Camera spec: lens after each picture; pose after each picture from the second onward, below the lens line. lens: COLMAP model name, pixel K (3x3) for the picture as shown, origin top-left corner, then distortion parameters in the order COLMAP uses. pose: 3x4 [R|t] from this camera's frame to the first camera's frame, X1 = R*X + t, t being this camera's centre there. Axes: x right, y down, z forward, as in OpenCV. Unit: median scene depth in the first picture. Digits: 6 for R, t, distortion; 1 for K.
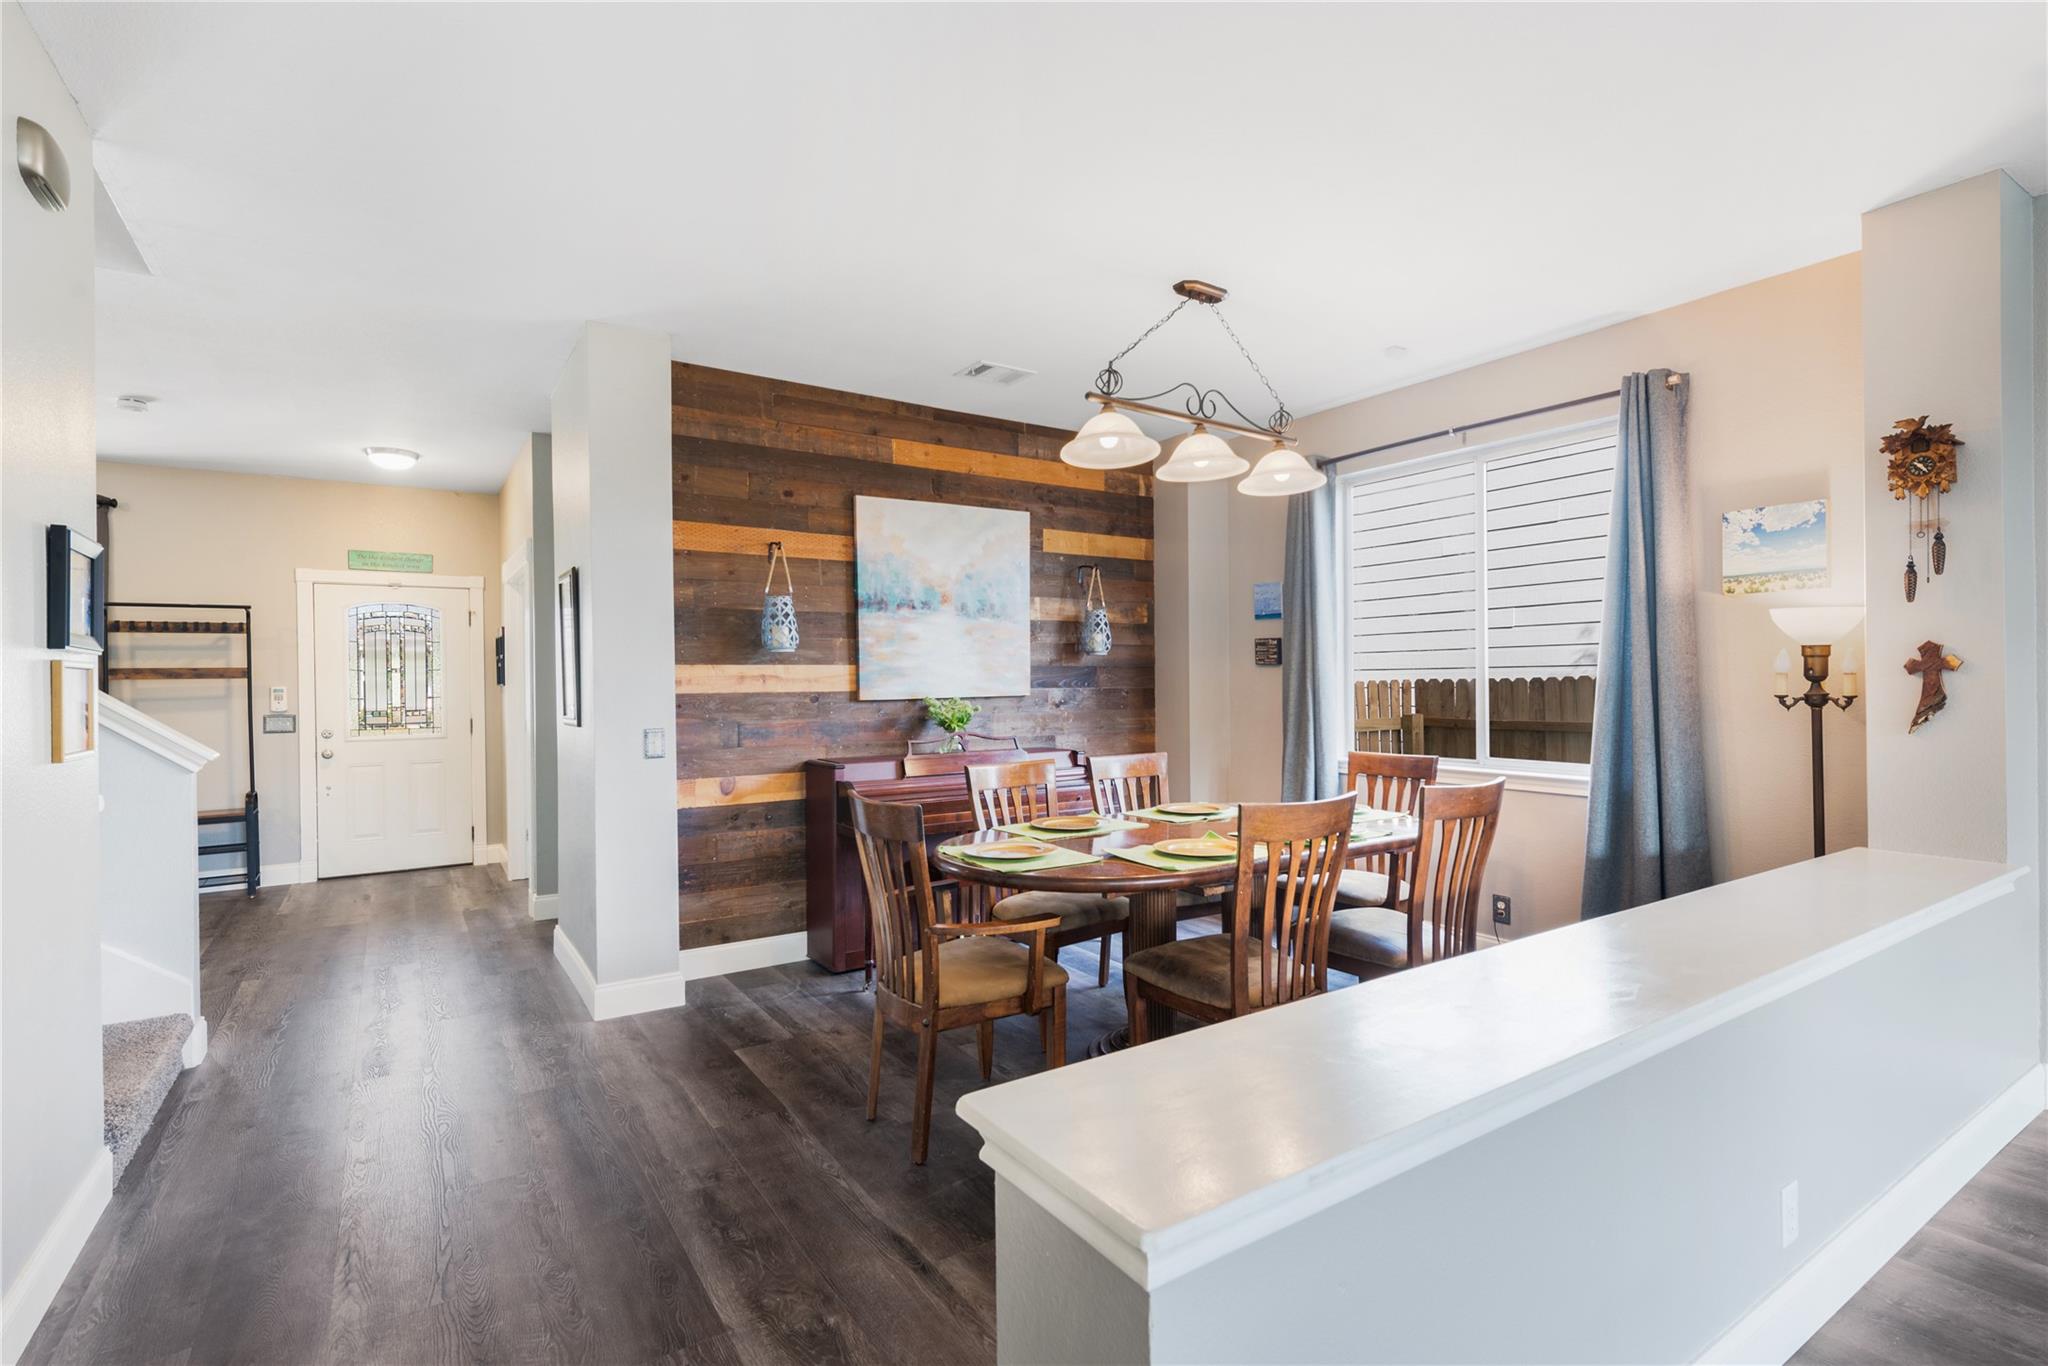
lens RADIAL K [[948.0, 0, 1029.1], [0, 948.0, 684.1], [0, 0, 1]] dist [0.004926, -0.002829]
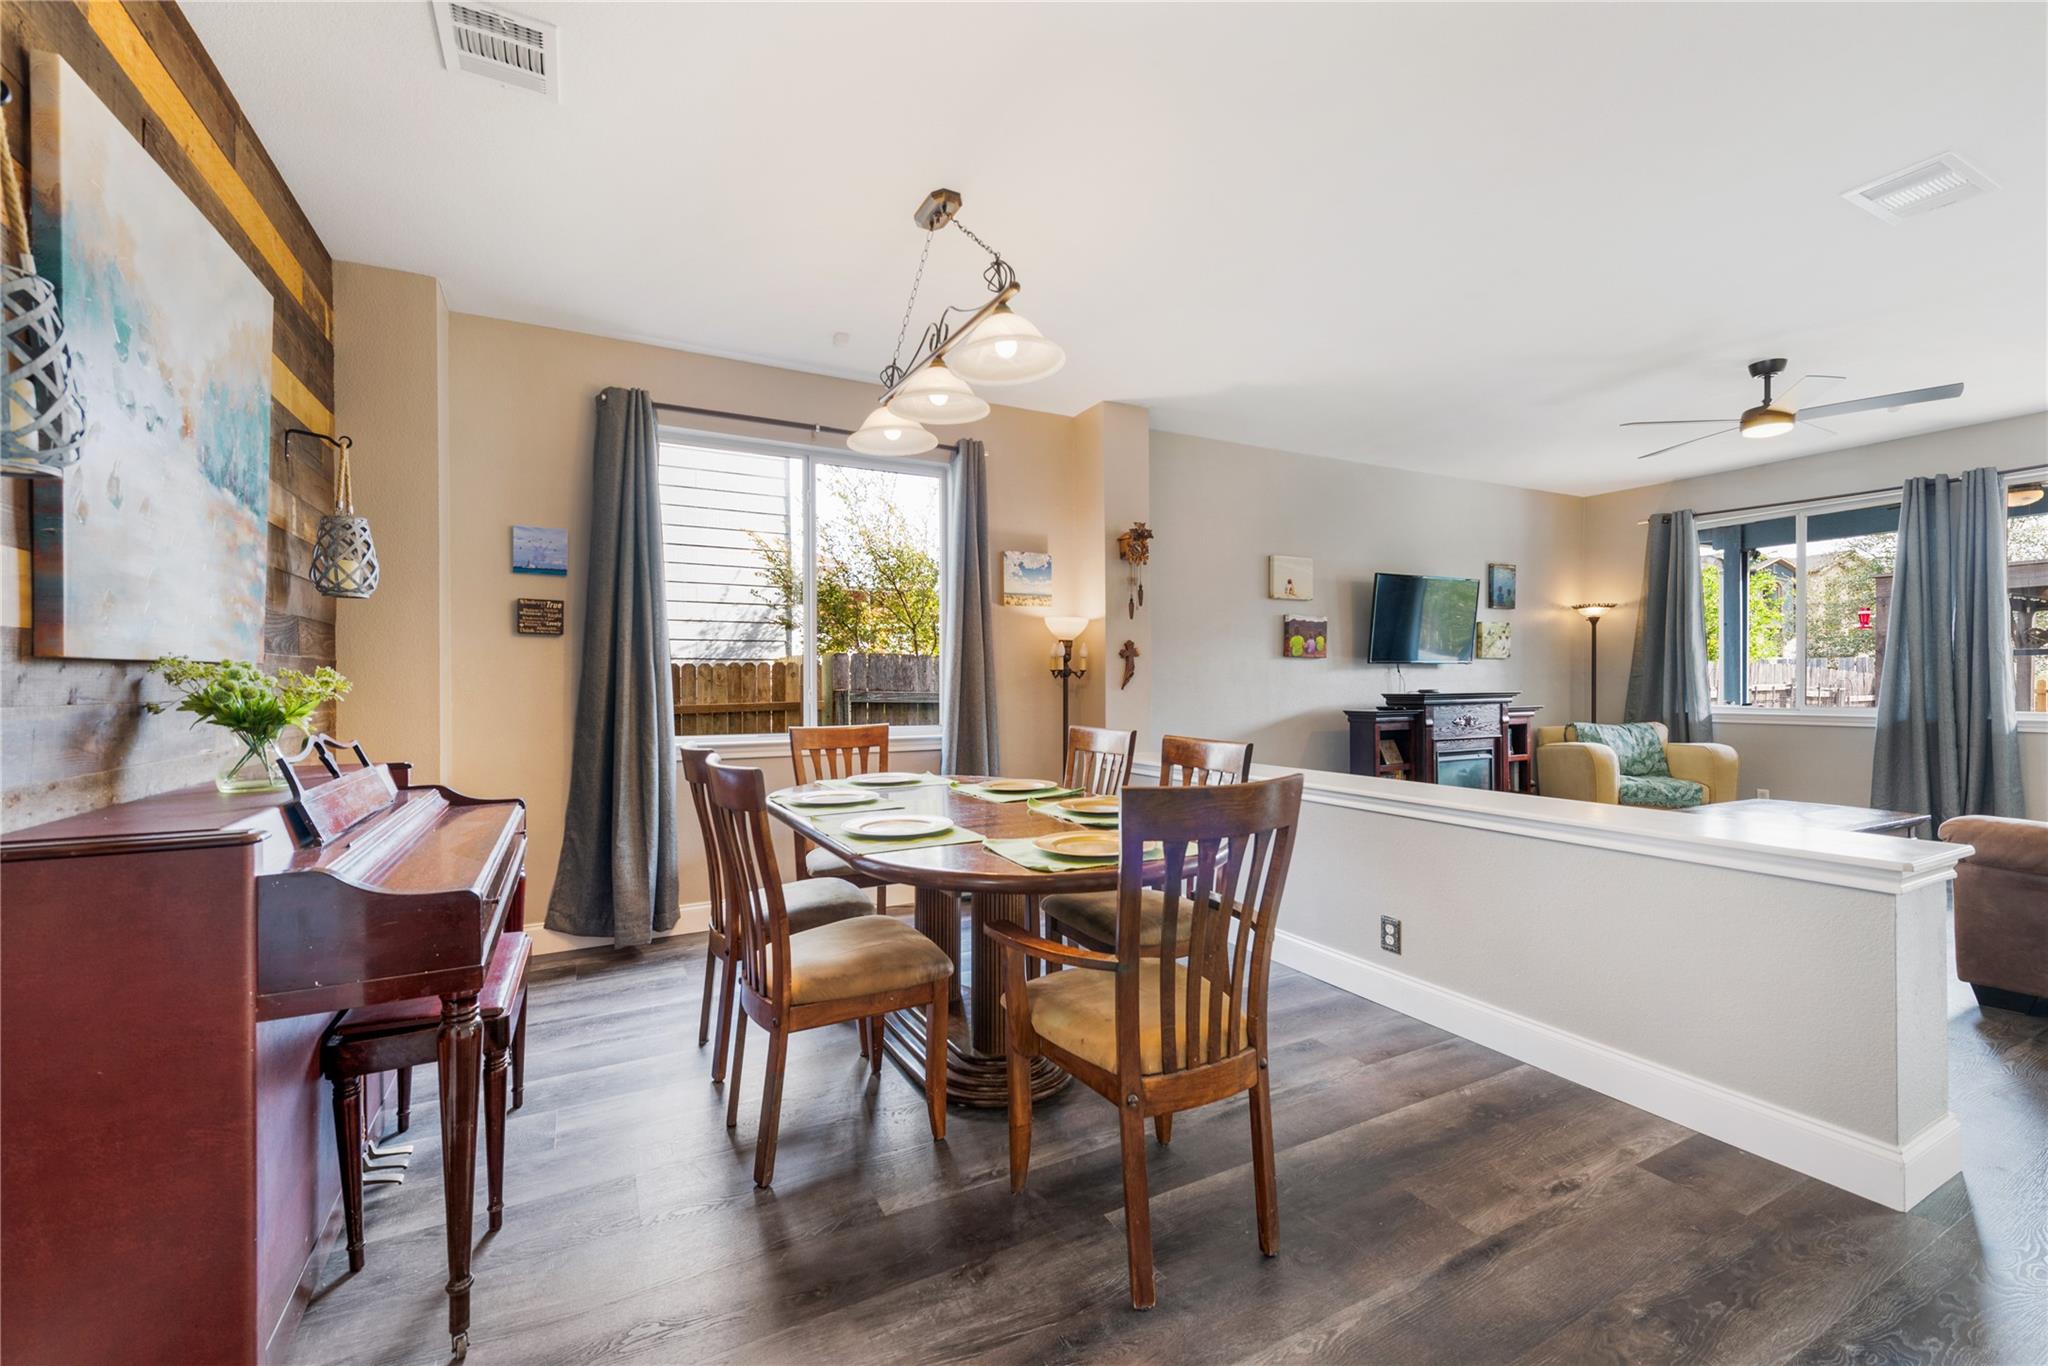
lens RADIAL K [[842.2, 0, 1029.4], [0, 842.2, 681.4], [0, 0, 1]] dist [0.009161, -0.002711]
pose [[0.092419, 0.009129, 0.995678, -0.490907], [0.006560, 0.999931, -0.009777, 0.033712], [-0.995699, 0.007435, 0.092353, 0.685090]]
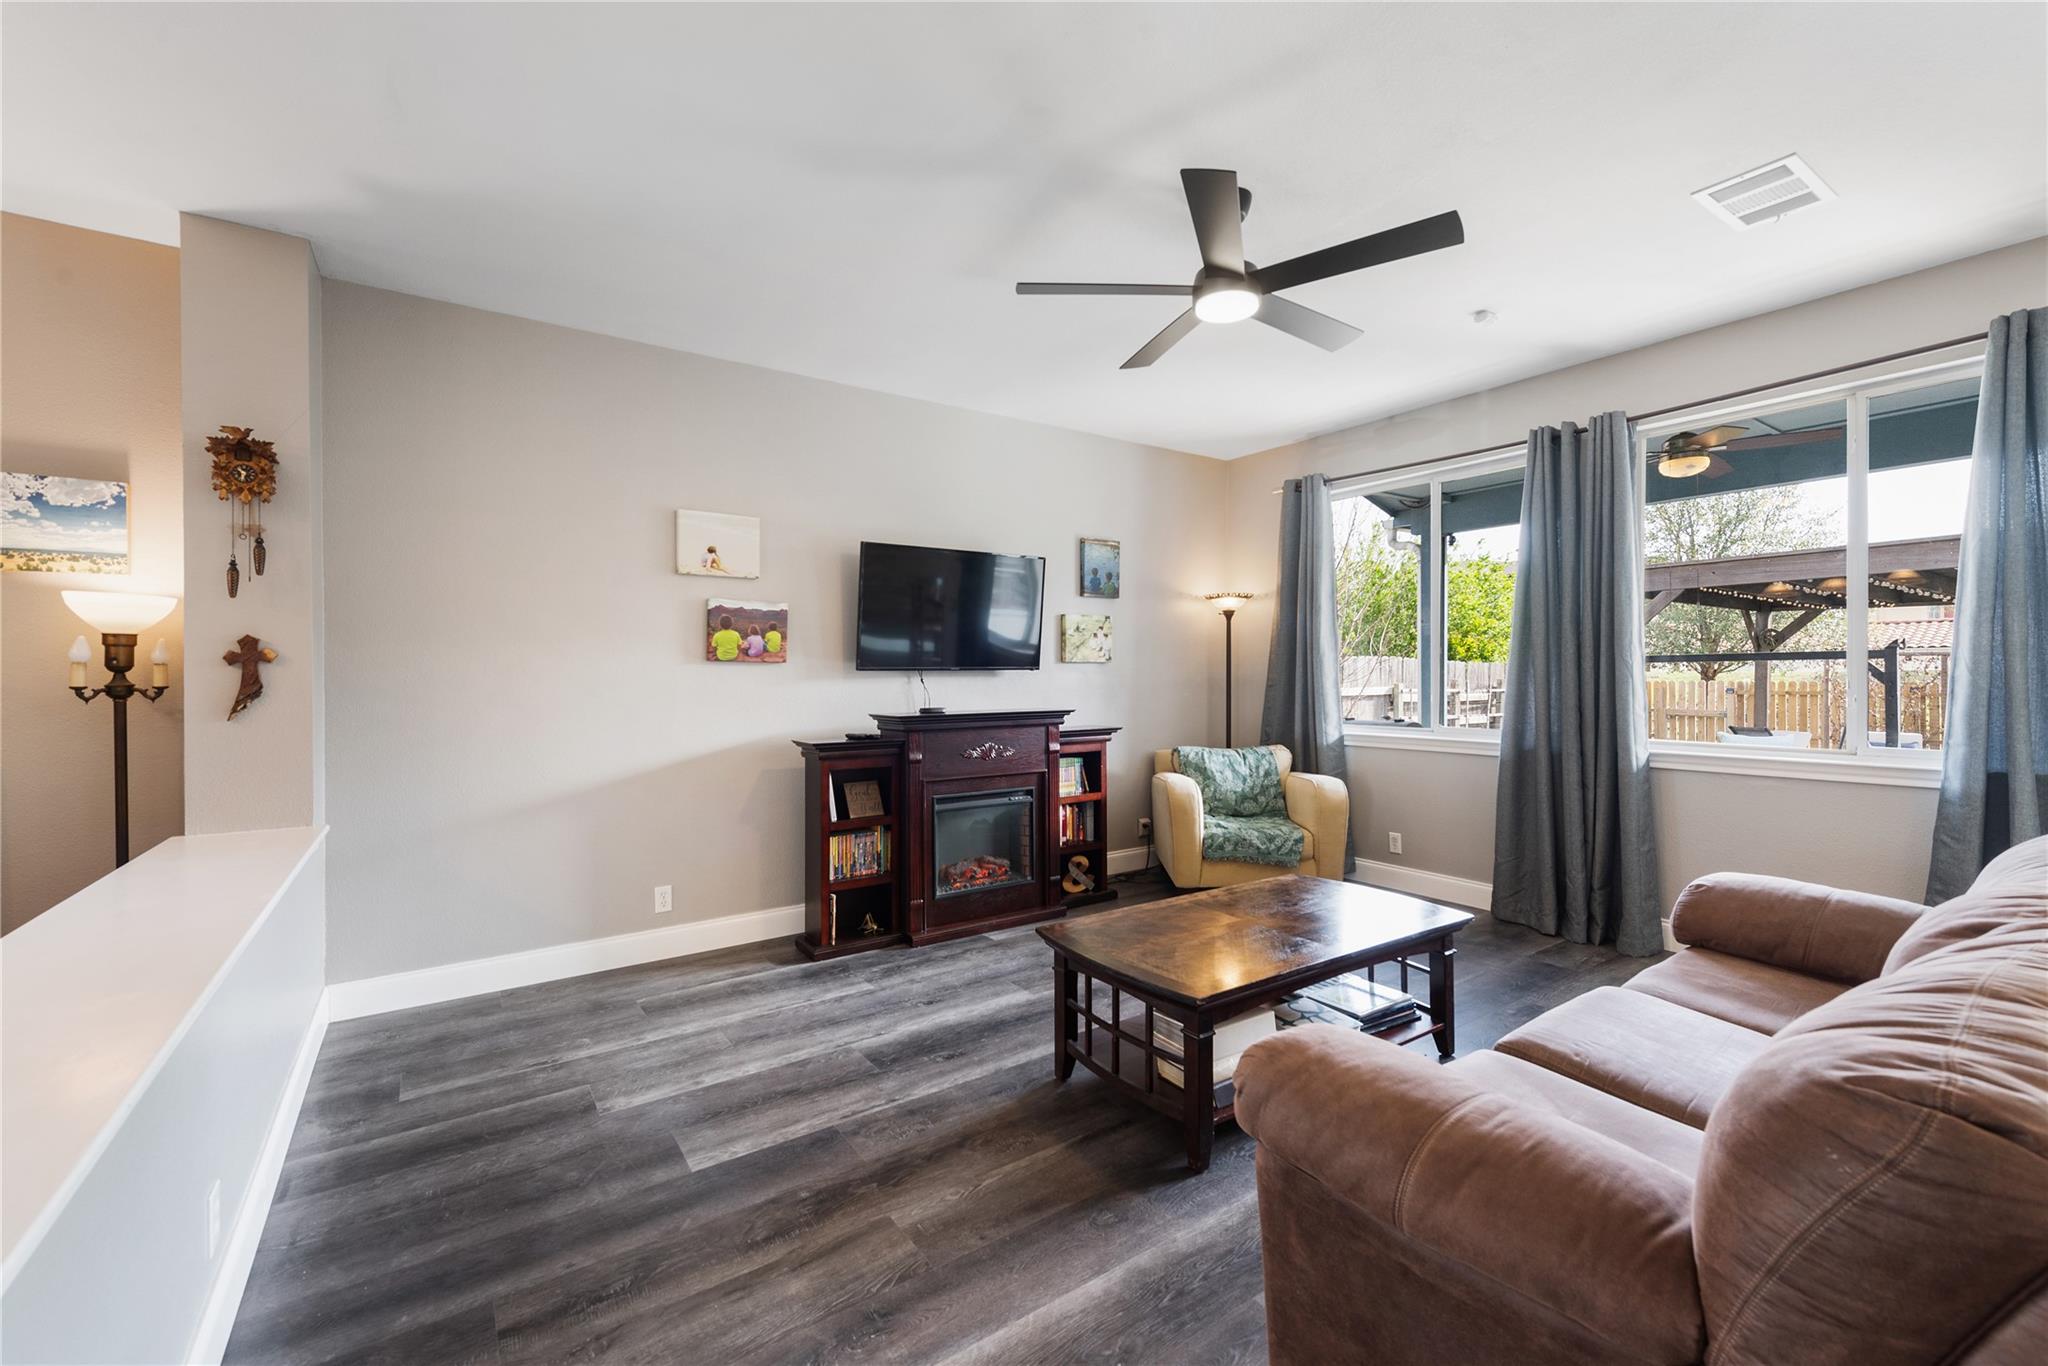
lens RADIAL K [[842.2, 0, 1030.6], [0, 842.2, 674.0], [0, 0, 1]] dist [0.009161, -0.002711]
pose [[-0.033927, 0.010899, 0.999365, -0.037246], [0.005677, 0.999927, -0.010712, 0.009841], [-0.999408, 0.005310, -0.033986, 0.087231]]
